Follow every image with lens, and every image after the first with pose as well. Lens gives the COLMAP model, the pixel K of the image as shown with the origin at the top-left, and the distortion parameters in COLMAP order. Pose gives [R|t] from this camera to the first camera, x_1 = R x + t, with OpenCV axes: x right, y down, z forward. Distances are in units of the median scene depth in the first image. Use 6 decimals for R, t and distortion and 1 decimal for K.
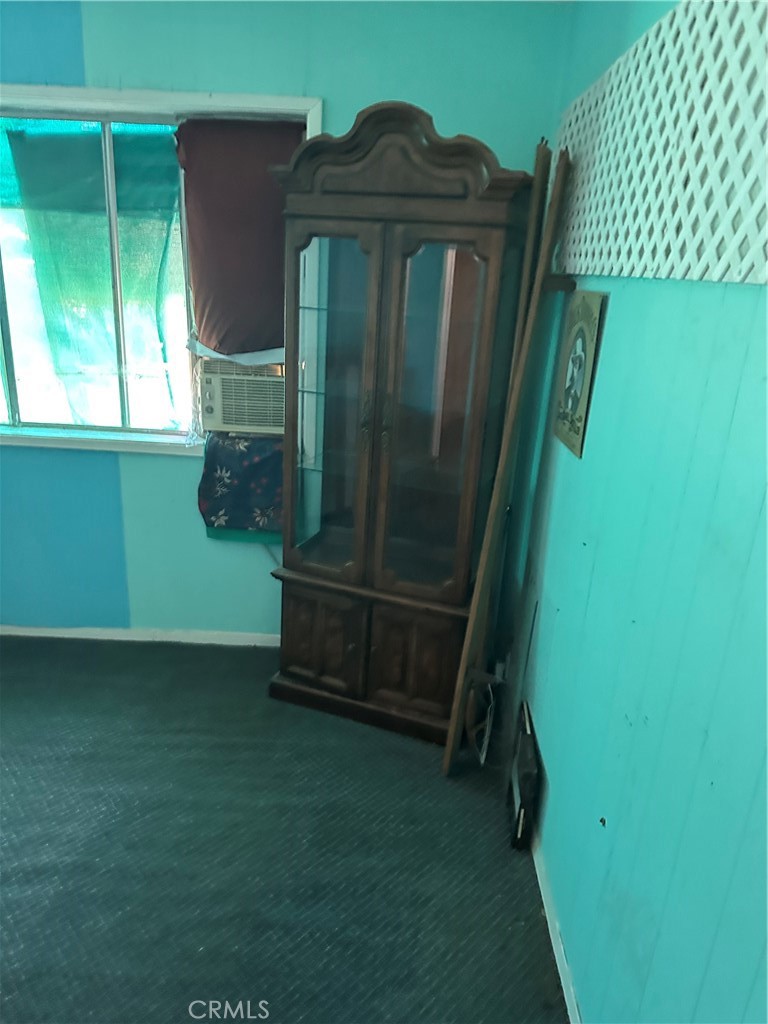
lens RADIAL K [[698.8, 0, 384.8], [0, 698.8, 529.5], [0, 0, 1]] dist [0.000161, -0.030203]
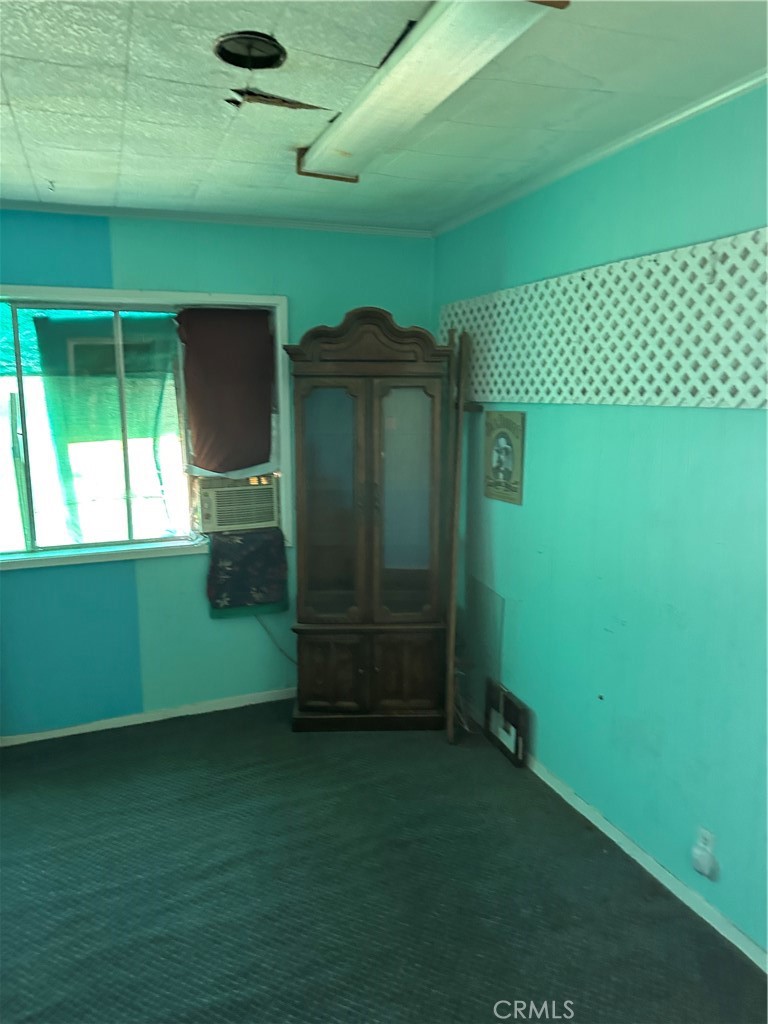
lens RADIAL K [[717.6, 0, 381.9], [0, 717.6, 505.4], [0, 0, 1]] dist [0.008136, -0.003438]
pose [[0.924919, -0.122141, 0.360010, -0.459193], [0.183167, 0.972993, -0.140476, 0.056895], [-0.333130, 0.195871, 0.922312, -0.348391]]
